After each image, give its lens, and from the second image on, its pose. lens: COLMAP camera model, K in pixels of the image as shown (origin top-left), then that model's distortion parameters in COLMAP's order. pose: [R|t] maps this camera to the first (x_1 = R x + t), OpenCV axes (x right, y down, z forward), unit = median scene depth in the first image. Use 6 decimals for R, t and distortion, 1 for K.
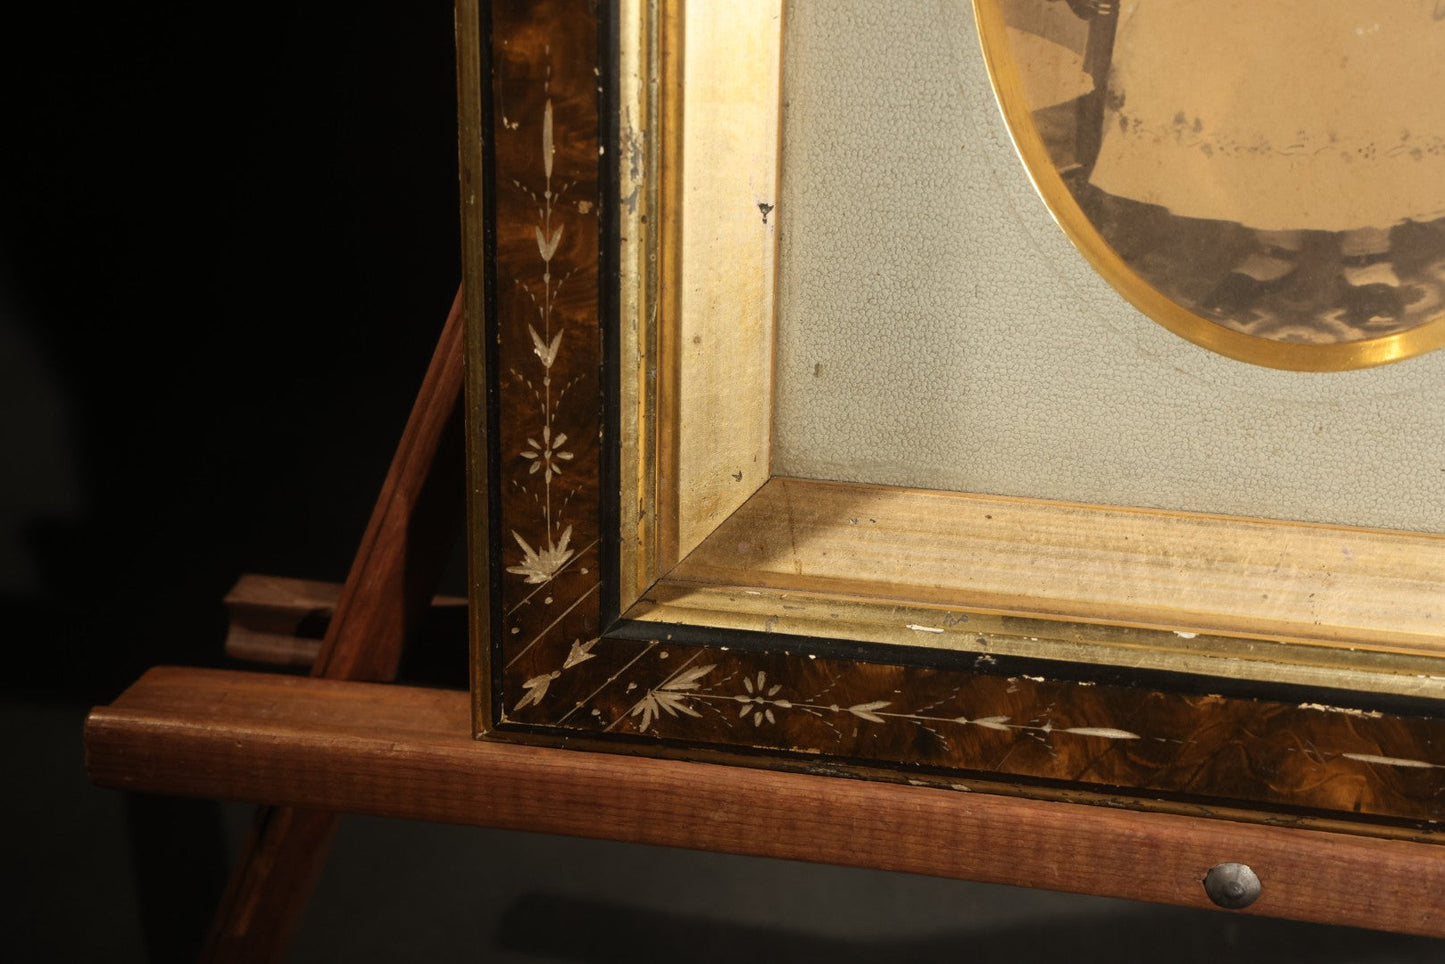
lens RADIAL K [[2127.5, 0, 737.2], [0, 2127.5, 463.4], [0, 0, 1]] dist [0.088818, 0.000000]
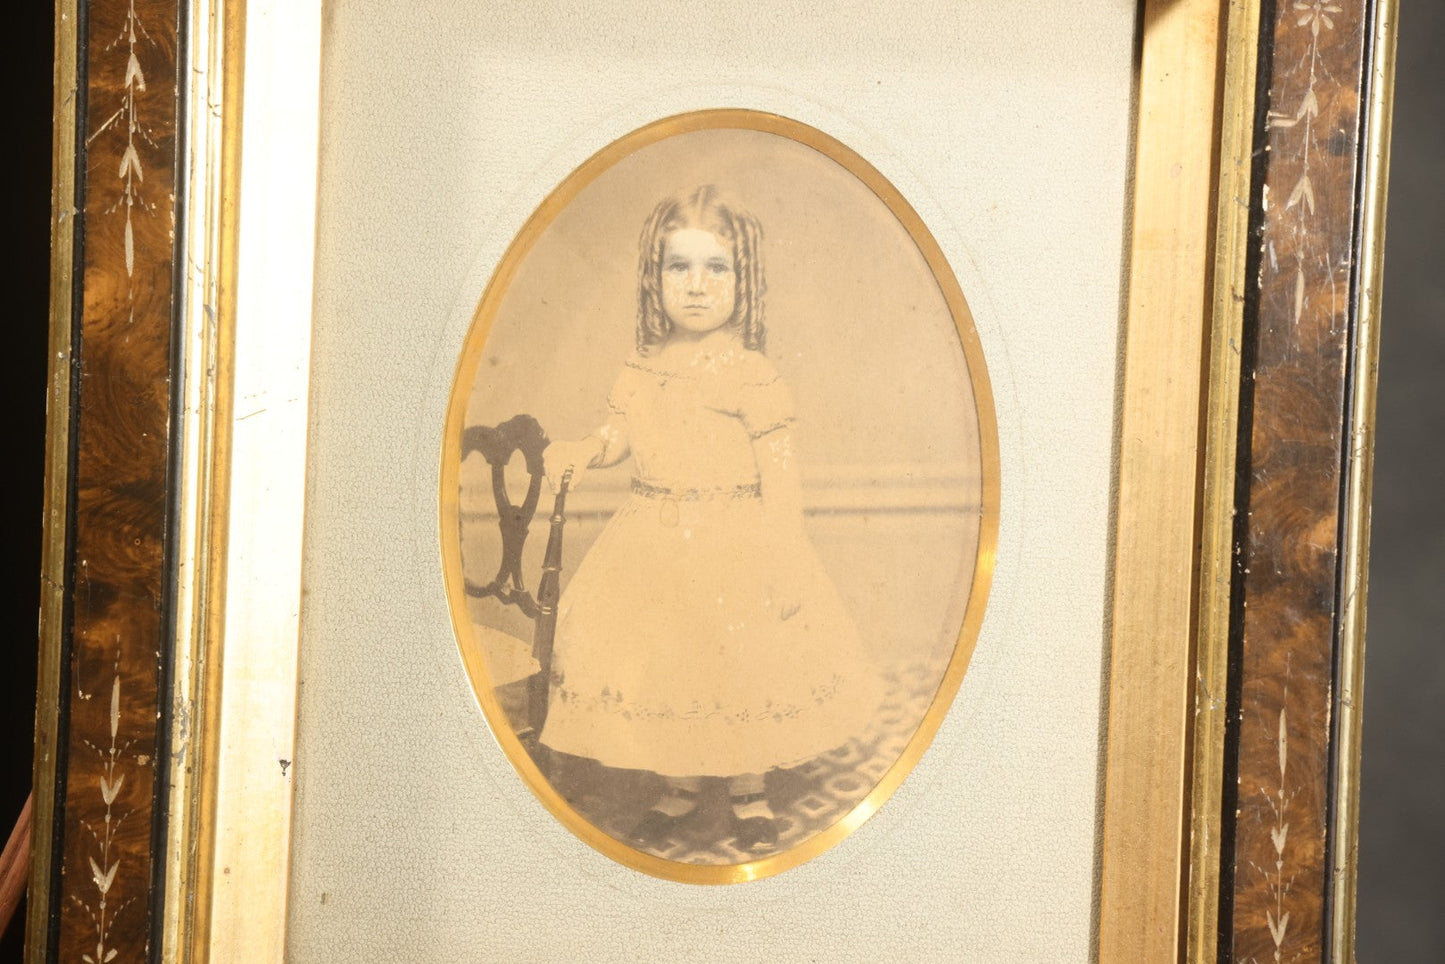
lens RADIAL K [[3877.2, 0, 742.2], [0, 3877.2, 482.8], [0, 0, 1]] dist [0.526360, 0.000000]
pose [[0.980613, 0.012806, 0.195536, -0.175985], [0.040992, 0.962379, -0.268601, 0.352634], [-0.191619, 0.271409, 0.943196, -1.277060]]
